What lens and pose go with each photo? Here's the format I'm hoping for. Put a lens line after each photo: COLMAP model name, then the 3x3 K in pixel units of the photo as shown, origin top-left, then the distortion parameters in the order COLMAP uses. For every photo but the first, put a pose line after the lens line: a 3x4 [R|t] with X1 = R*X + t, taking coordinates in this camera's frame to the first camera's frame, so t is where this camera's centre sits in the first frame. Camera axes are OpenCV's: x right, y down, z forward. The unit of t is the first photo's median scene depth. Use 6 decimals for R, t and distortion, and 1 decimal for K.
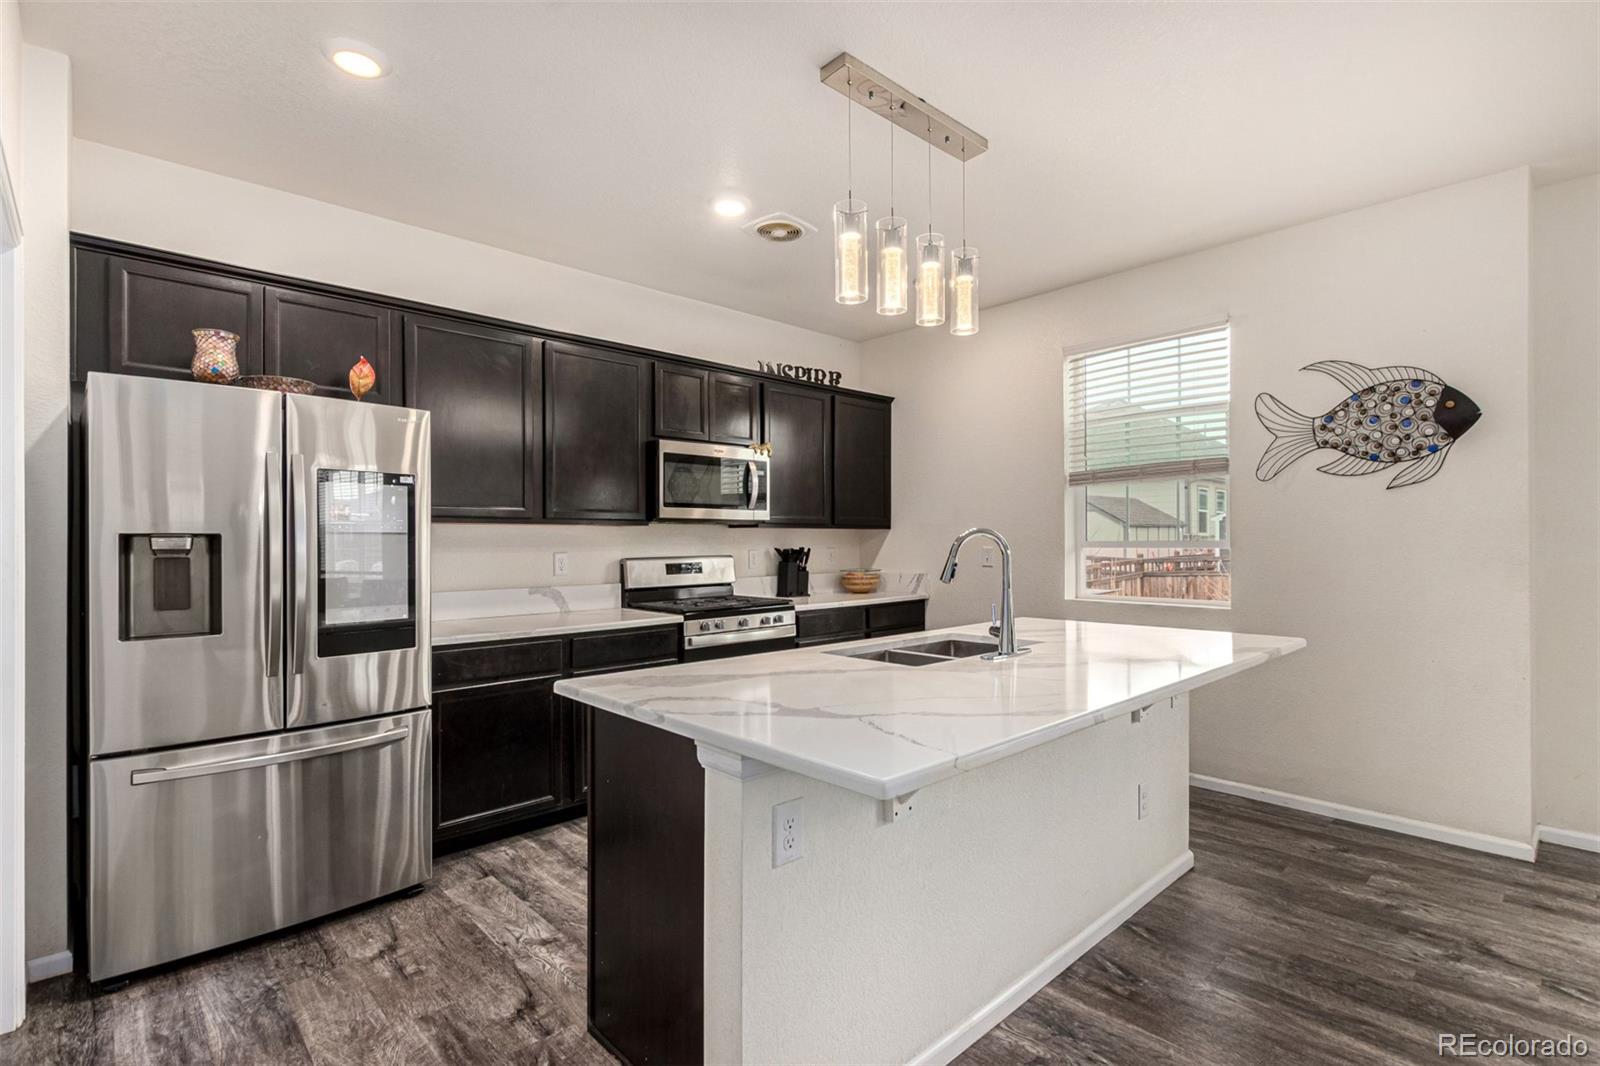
lens RADIAL K [[759.2, 0, 804.1], [0, 759.2, 540.8], [0, 0, 1]] dist [0.008344, -0.001212]
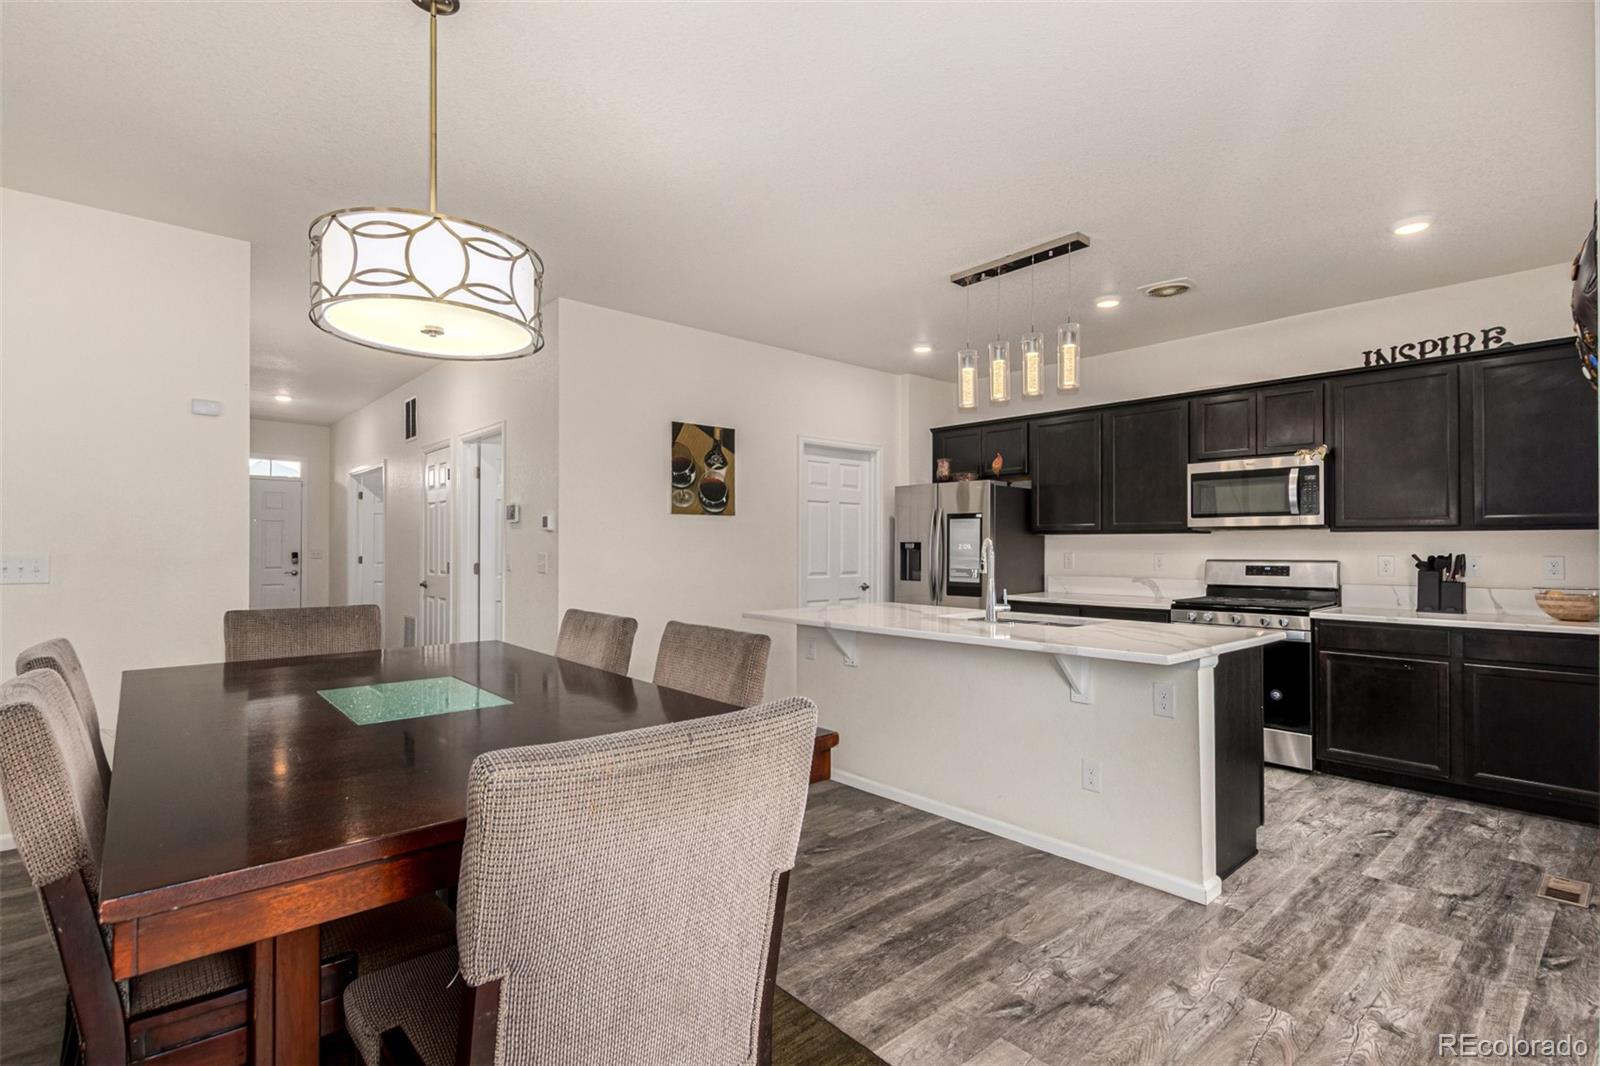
lens RADIAL K [[759.2, 0, 804.1], [0, 759.2, 540.8], [0, 0, 1]] dist [0.008344, -0.001212]
pose [[-0.035232, -0.003514, -0.999373, 1.059435], [-0.000512, 0.999994, -0.003498, -0.002759], [0.999379, 0.000388, -0.035233, 0.407867]]
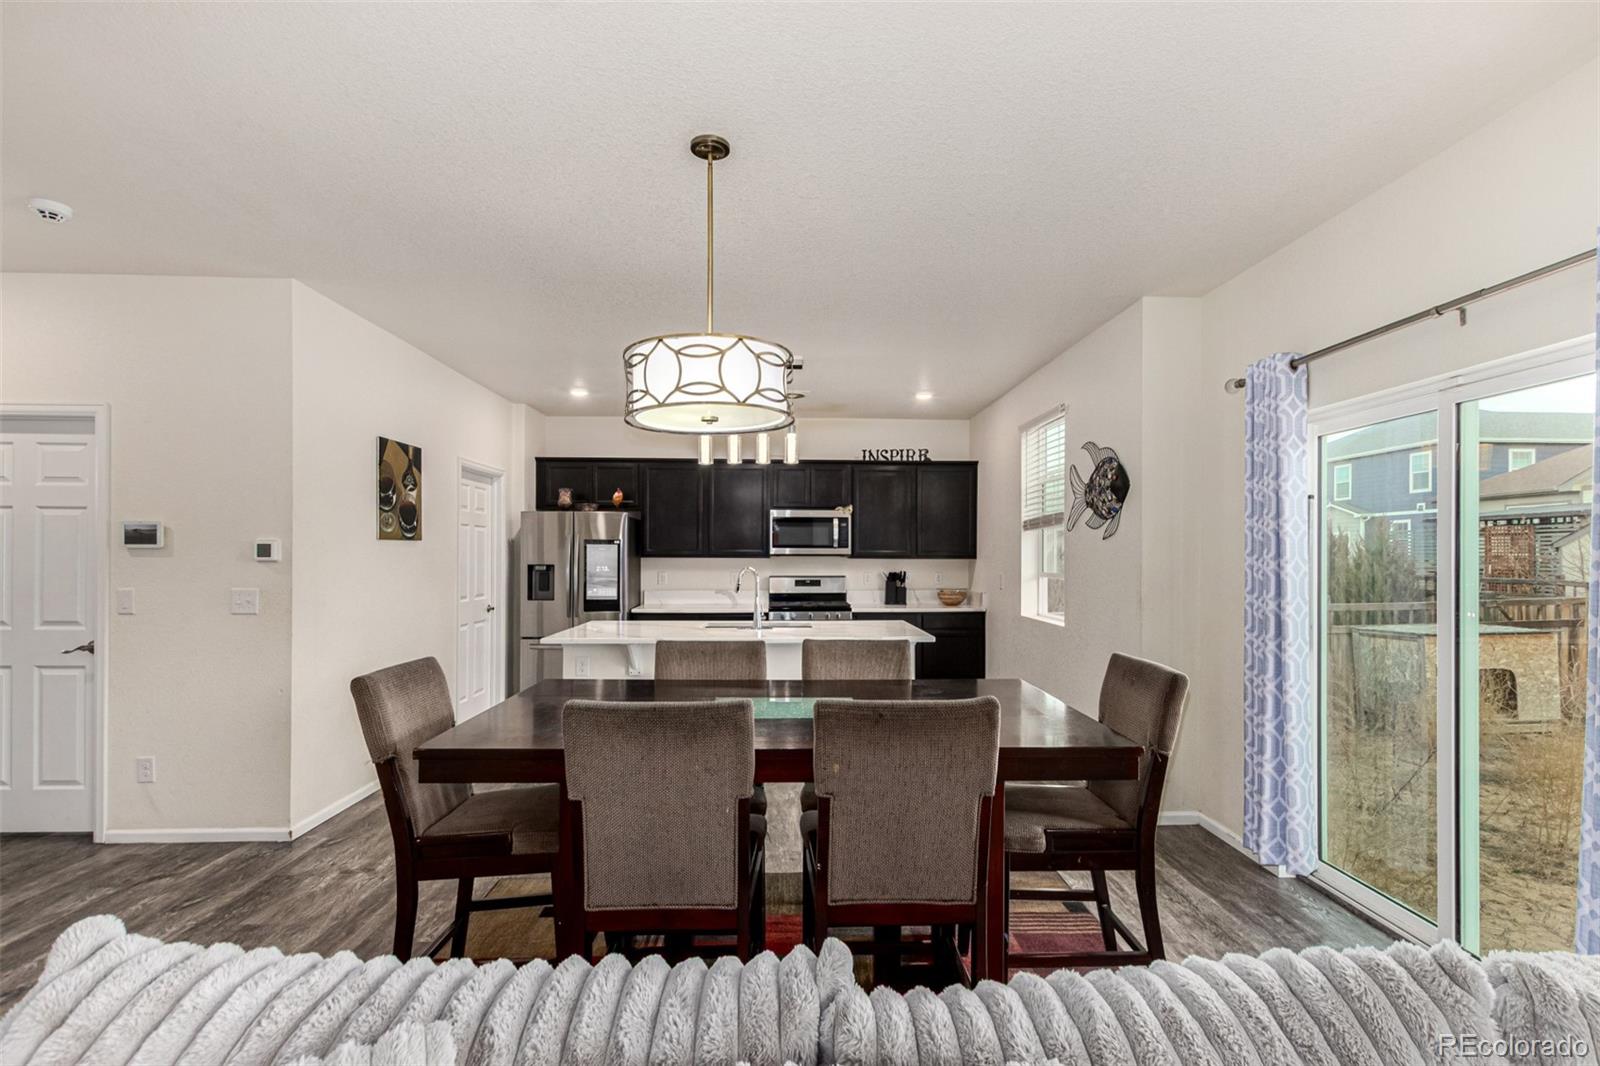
lens RADIAL K [[759.2, 0, 804.1], [0, 759.2, 540.8], [0, 0, 1]] dist [0.008344, -0.001212]
pose [[0.747485, -0.004441, -0.664264, 1.035564], [-0.005192, 0.999908, -0.012528, -0.038569], [0.664259, 0.012813, 0.747393, -0.275722]]
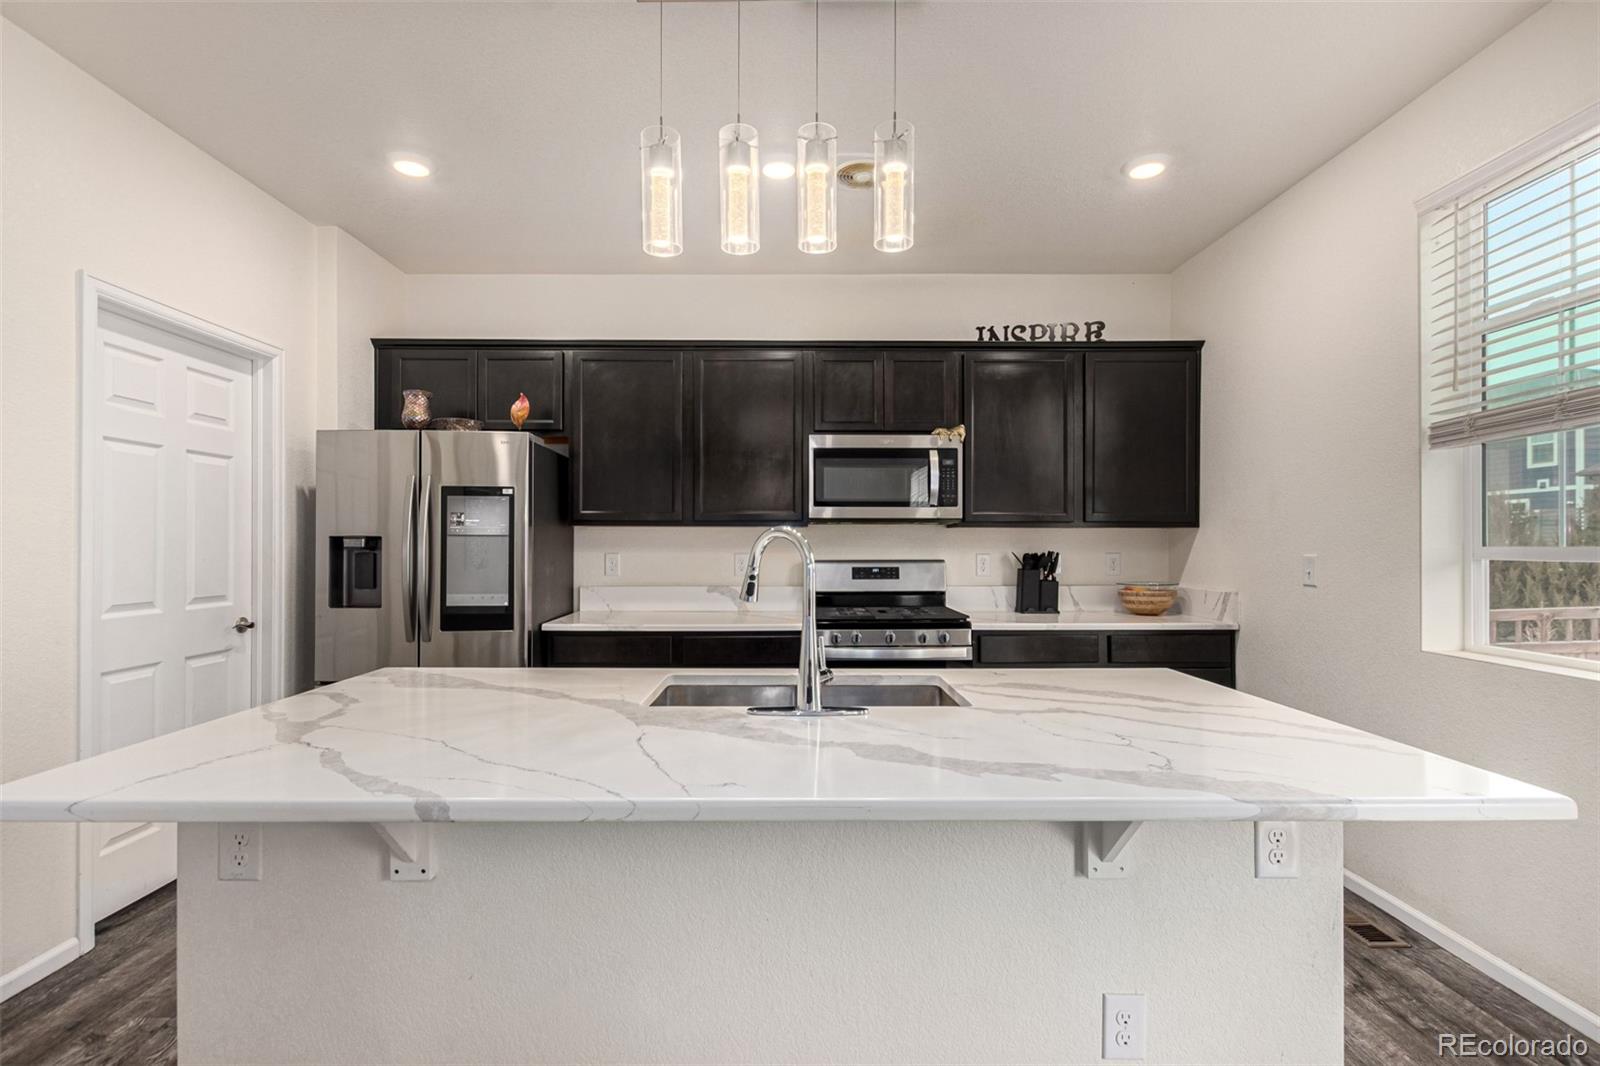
lens RADIAL K [[753.9, 0, 784.8], [0, 753.9, 540.9], [0, 0, 1]] dist [0.003182, -0.000276]
pose [[0.723494, 0.002417, -0.690326, 0.425860], [-0.003109, 0.999995, 0.000243, -0.002140], [0.690323, 0.001970, 0.723498, 0.297992]]
